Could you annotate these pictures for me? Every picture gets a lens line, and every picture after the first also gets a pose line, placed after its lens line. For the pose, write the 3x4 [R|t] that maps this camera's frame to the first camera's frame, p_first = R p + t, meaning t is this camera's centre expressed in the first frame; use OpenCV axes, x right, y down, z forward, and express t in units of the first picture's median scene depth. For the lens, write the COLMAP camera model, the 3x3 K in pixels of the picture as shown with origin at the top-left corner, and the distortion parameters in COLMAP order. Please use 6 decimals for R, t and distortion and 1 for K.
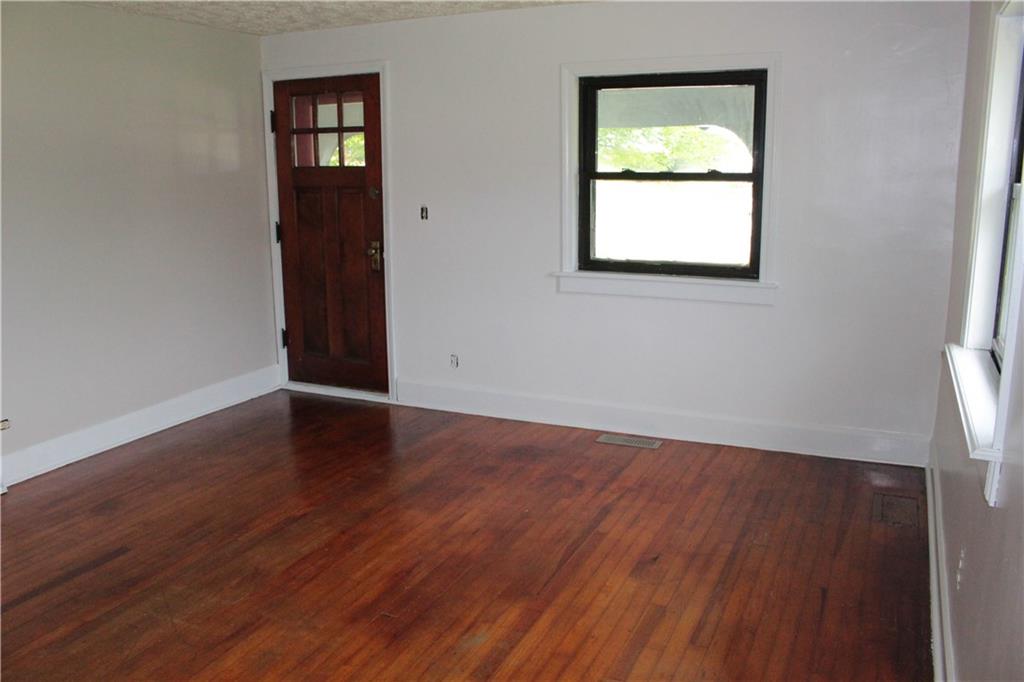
lens RADIAL K [[853.8, 0, 508.0], [0, 853.8, 335.6], [0, 0, 1]] dist [-0.120833, 0.059081]
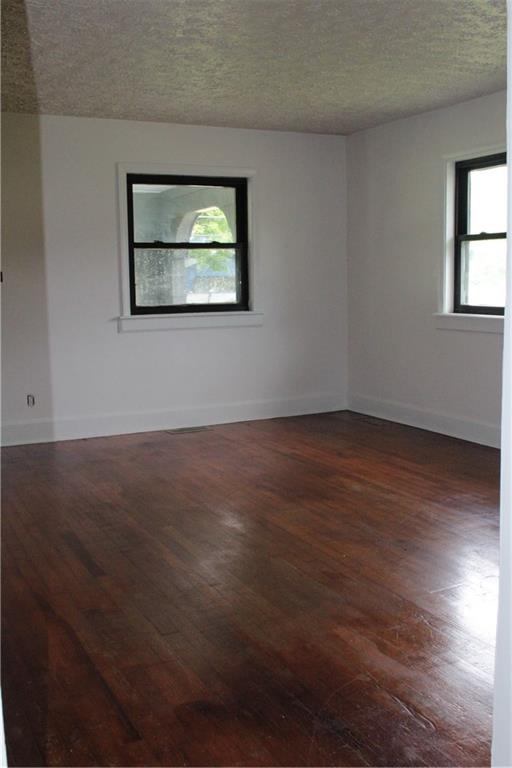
lens RADIAL K [[816.3, 0, 263.6], [0, 816.3, 388.7], [0, 0, 1]] dist [-0.061681, 0.000000]
pose [[0.604972, -0.104338, 0.789381, -0.927916], [0.171169, 0.985241, -0.000956, 0.086249], [-0.777631, 0.135696, 0.613903, 0.066943]]
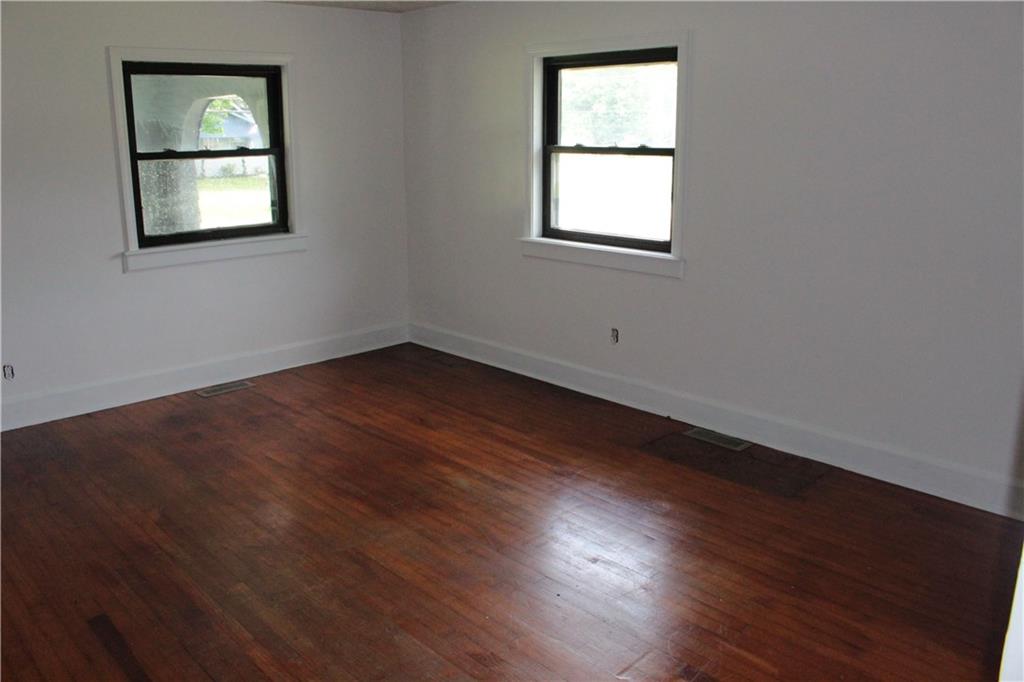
lens RADIAL K [[853.8, 0, 503.2], [0, 853.8, 345.3], [0, 0, 1]] dist [-0.120833, 0.059081]
pose [[0.363946, -0.218043, 0.905539, -0.795351], [0.191960, 0.968901, 0.156149, -0.039698], [-0.911424, 0.116997, 0.394483, 0.232672]]
